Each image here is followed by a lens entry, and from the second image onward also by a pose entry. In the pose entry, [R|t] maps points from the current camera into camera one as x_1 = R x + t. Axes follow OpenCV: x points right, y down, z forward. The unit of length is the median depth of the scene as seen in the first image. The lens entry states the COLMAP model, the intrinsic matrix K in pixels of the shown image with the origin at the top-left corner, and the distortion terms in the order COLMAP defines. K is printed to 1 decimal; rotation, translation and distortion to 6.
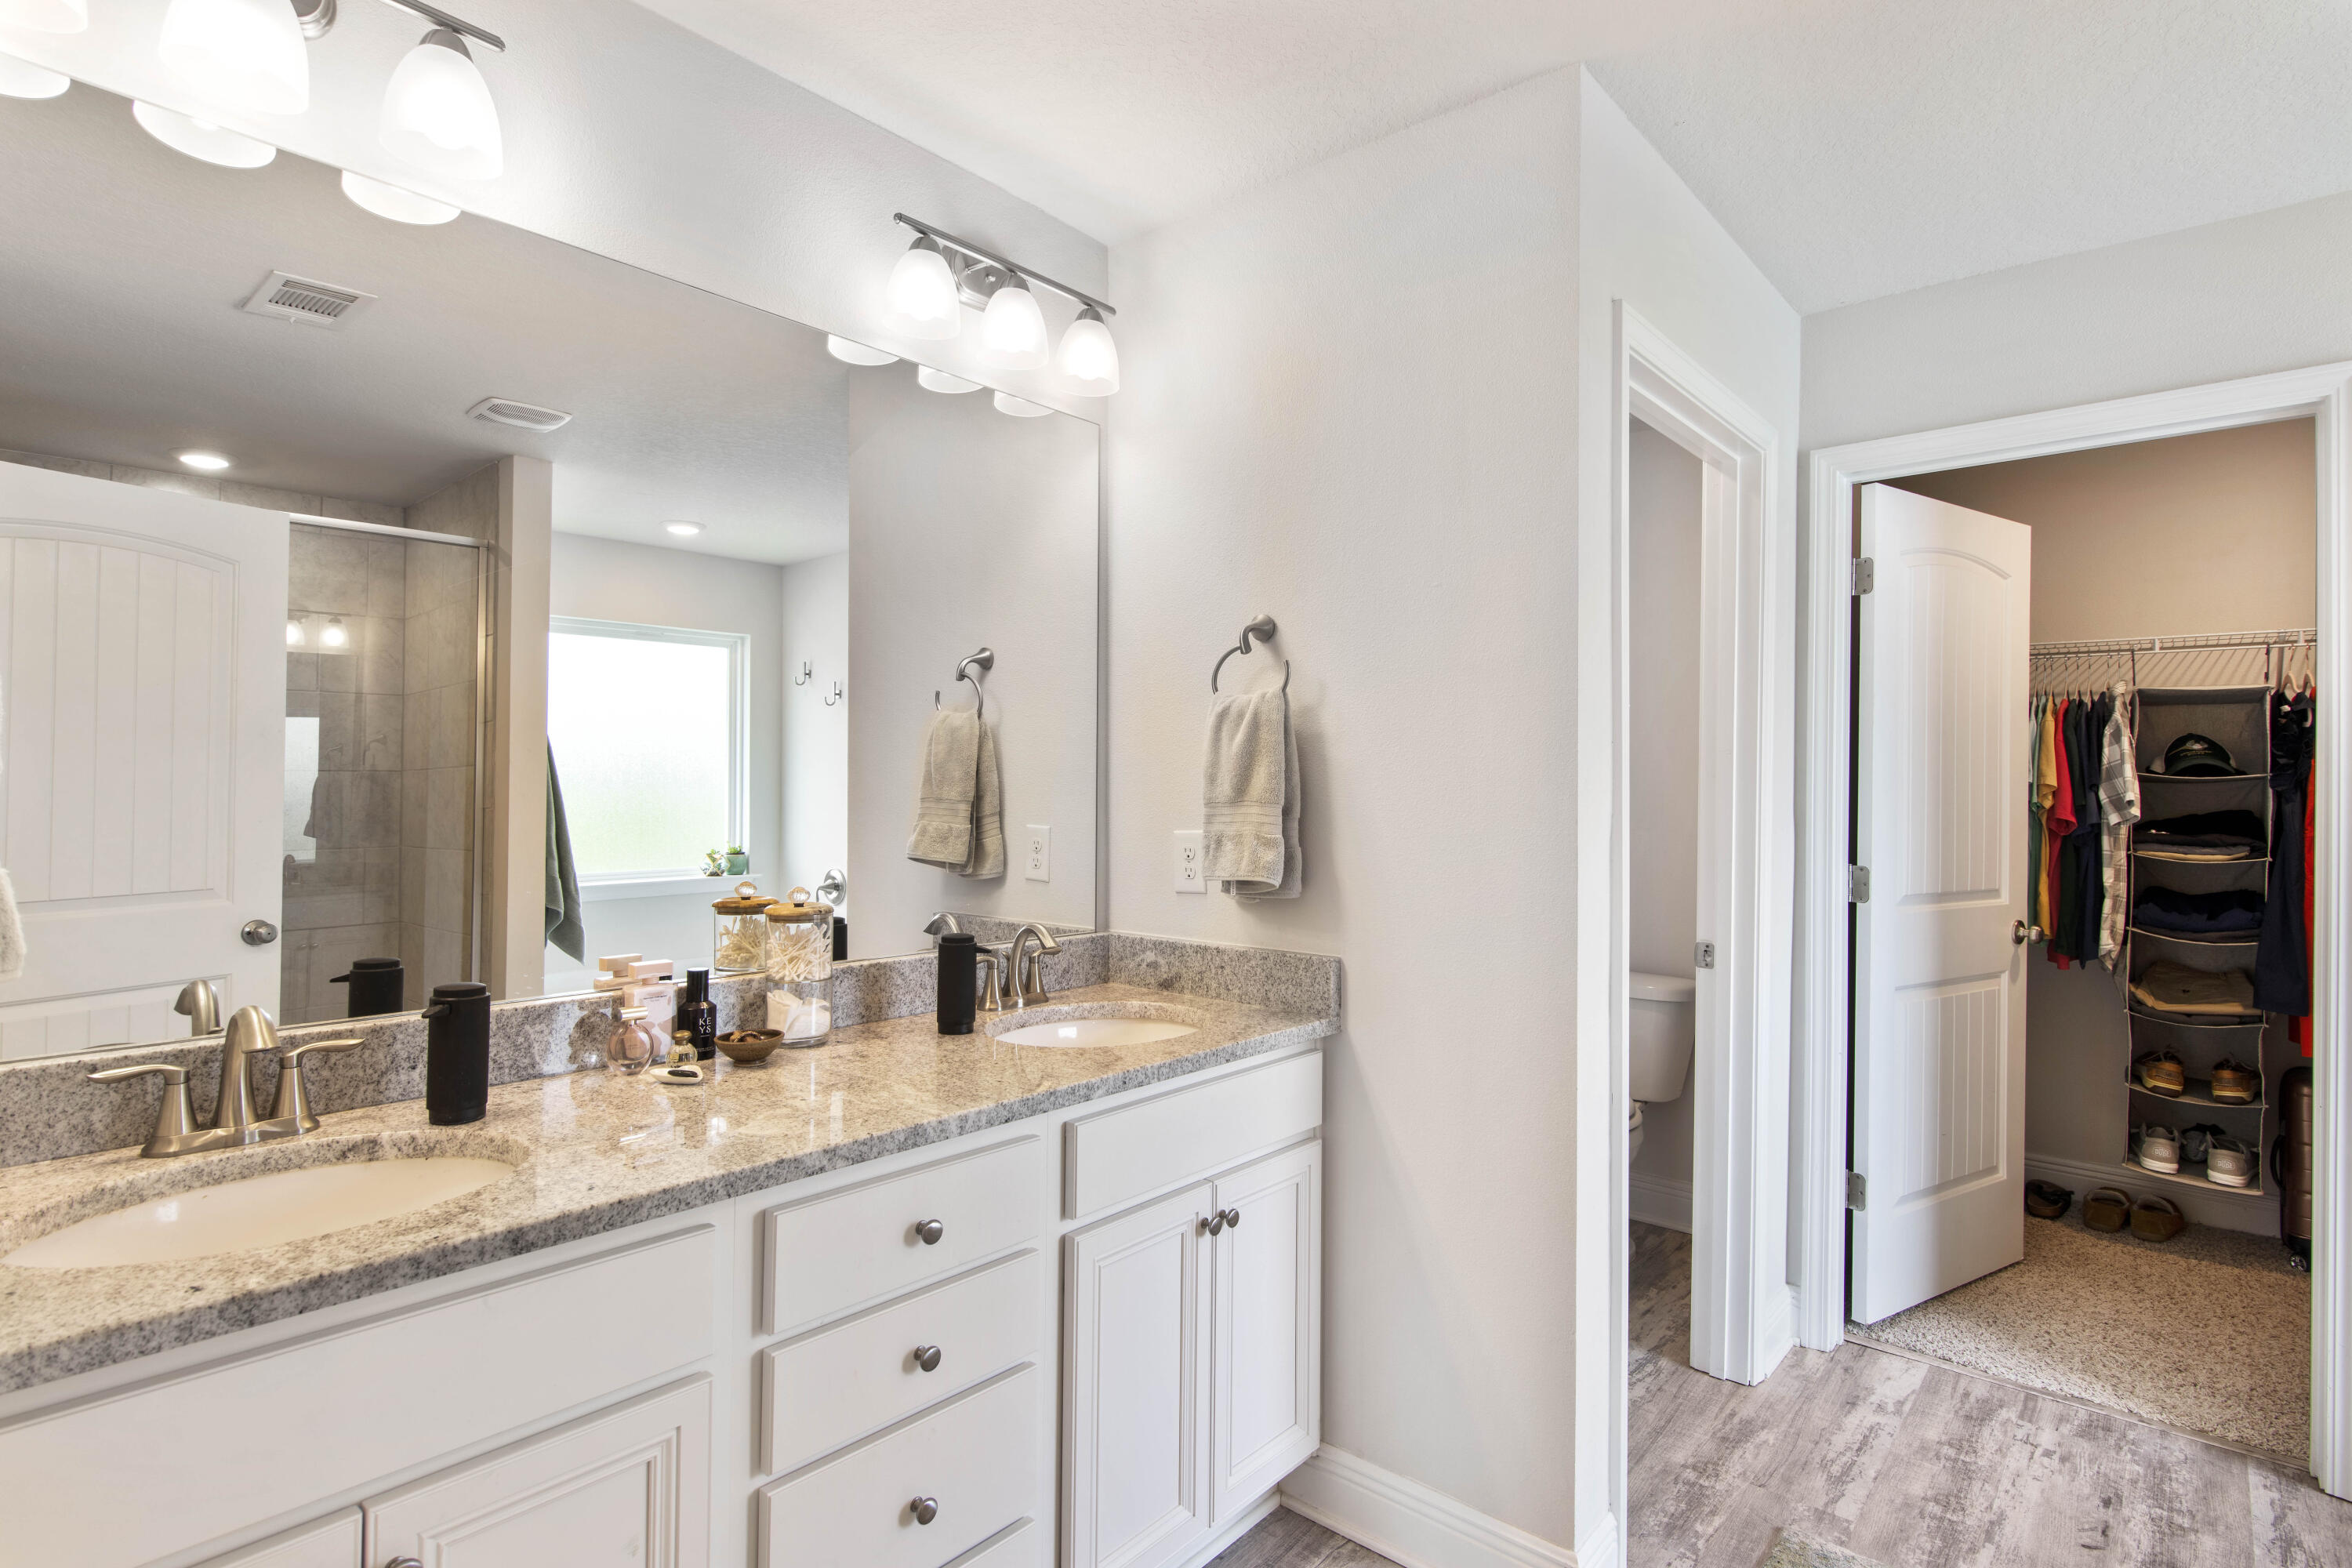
lens RADIAL K [[1142.2, 0, 1175.8], [0, 1142.2, 779.1], [0, 0, 1]] dist [0.002930, 0.000151]
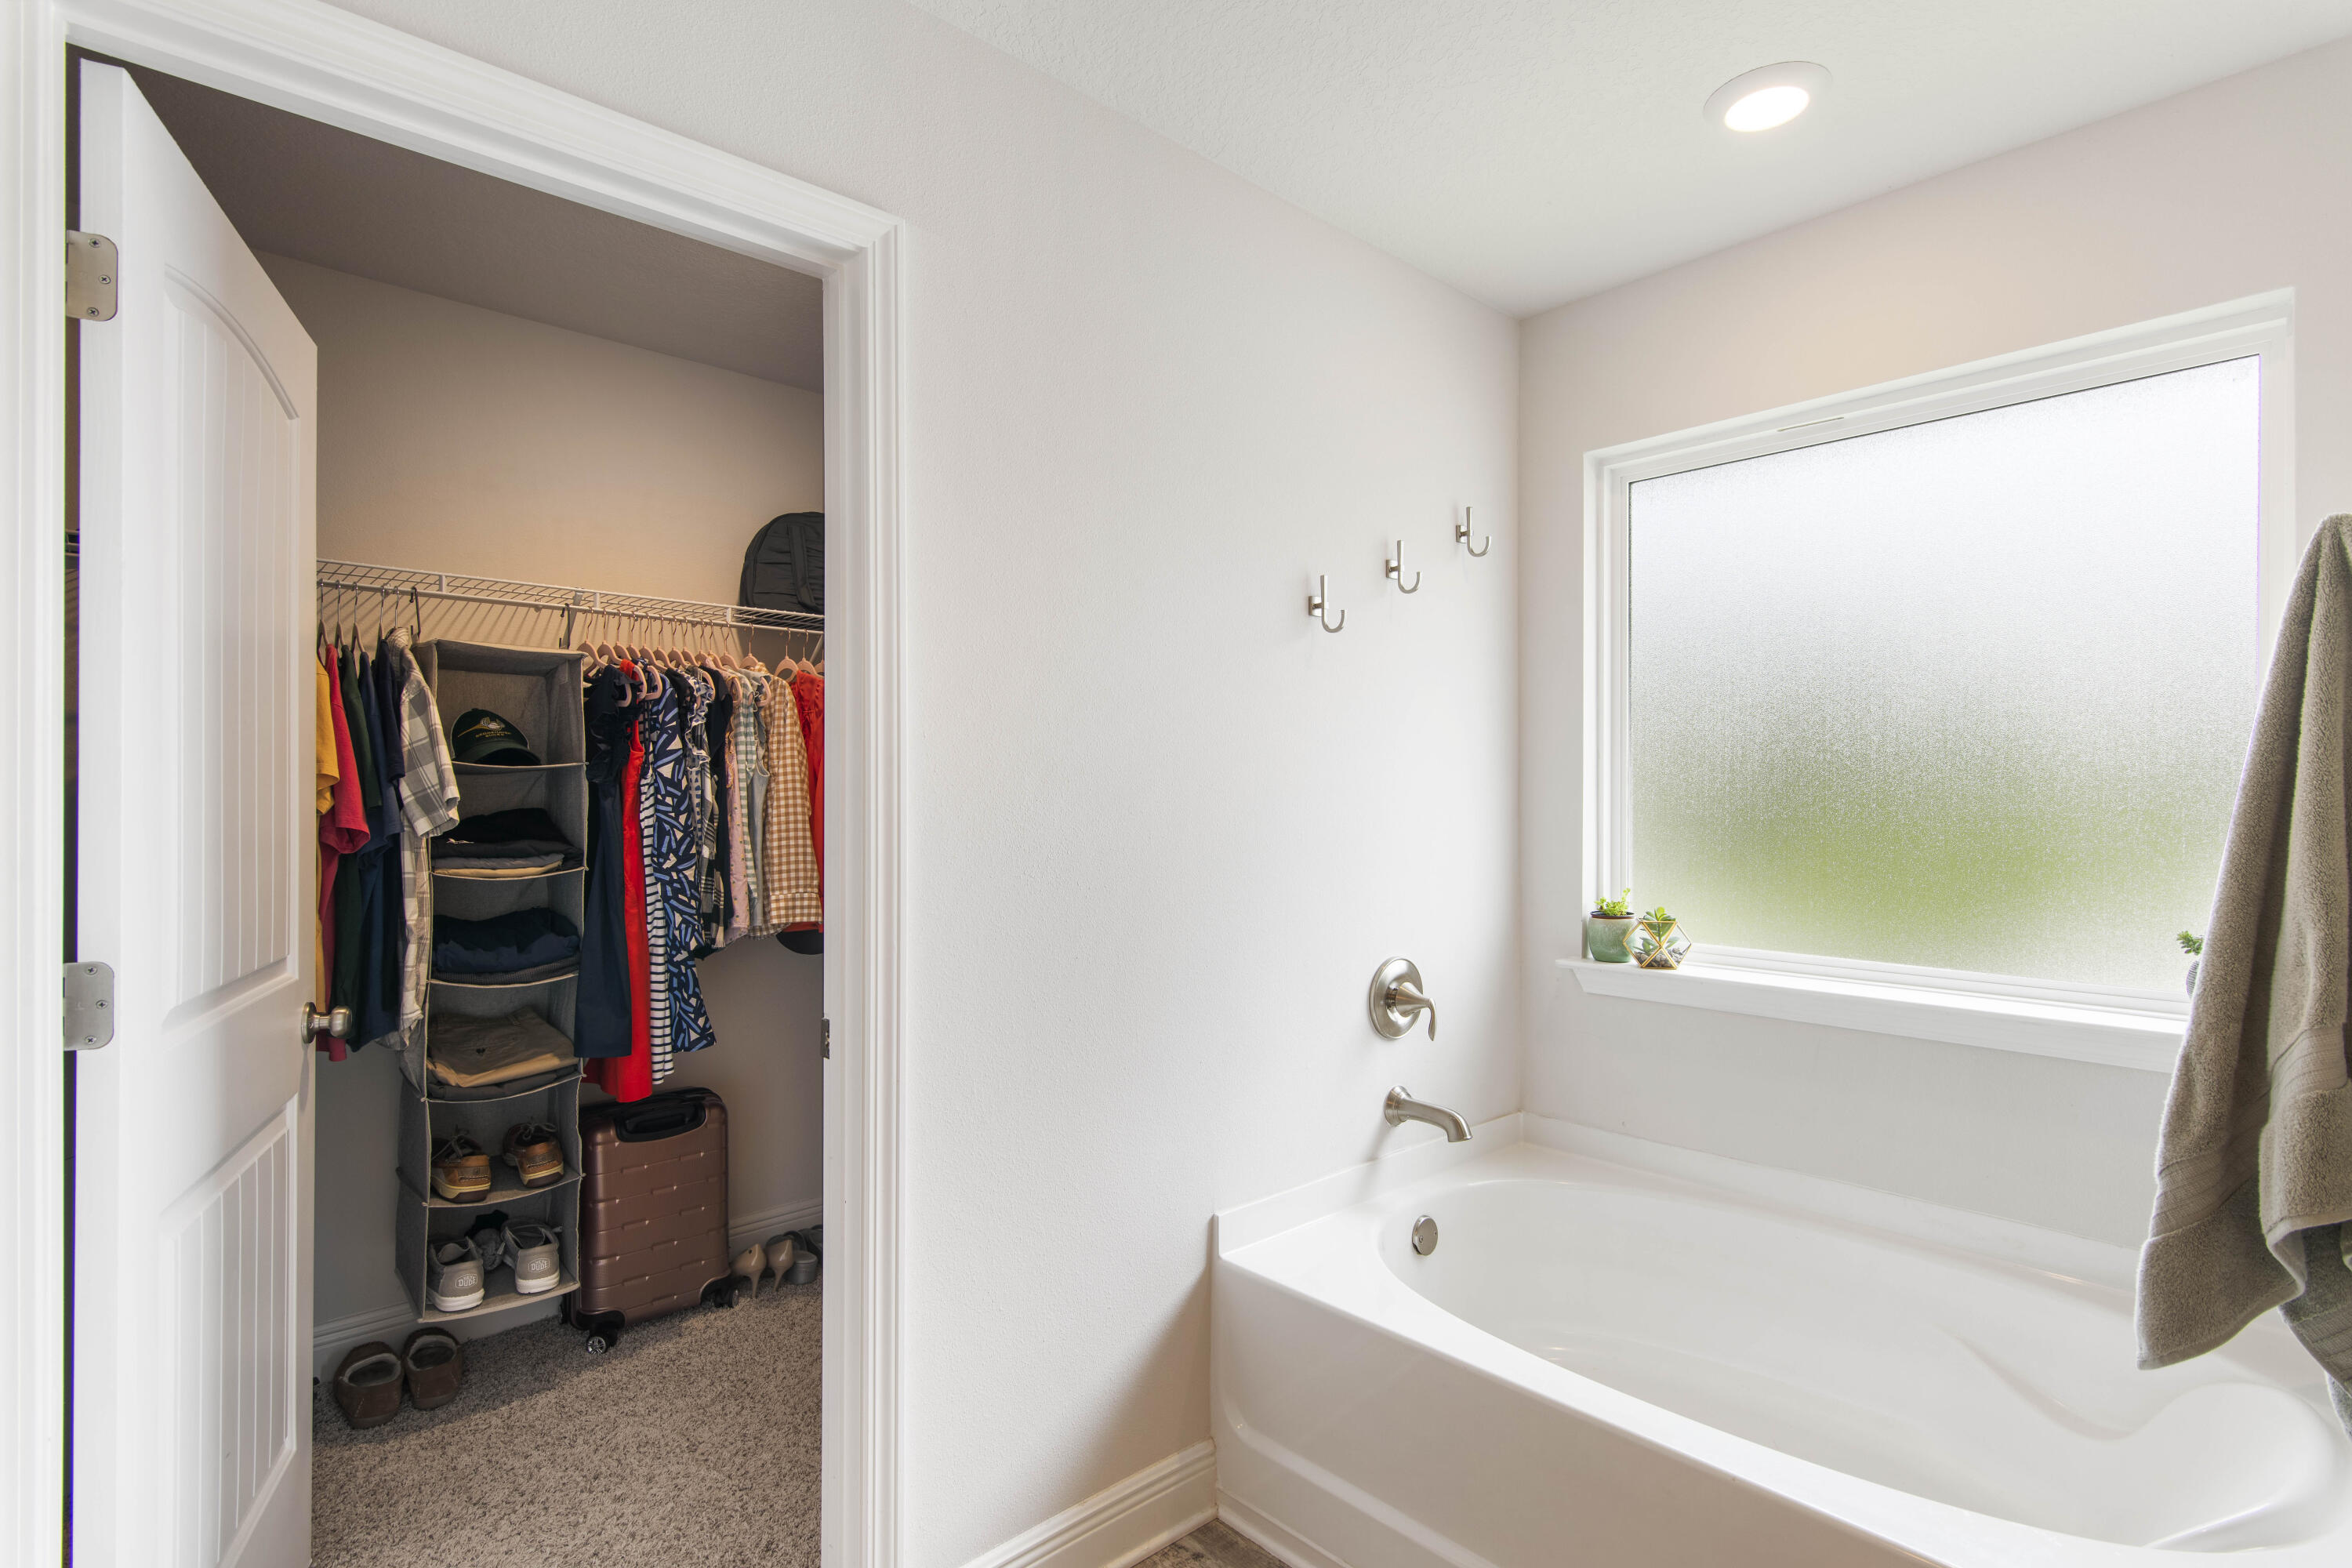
lens RADIAL K [[1142.2, 0, 1178.6], [0, 1142.2, 790.7], [0, 0, 1]] dist [0.002930, 0.000151]
pose [[0.105859, -0.007782, 0.994351, 0.190818], [-0.001755, 0.999966, 0.008013, 0.007756], [-0.994380, -0.002594, 0.105842, 0.479240]]
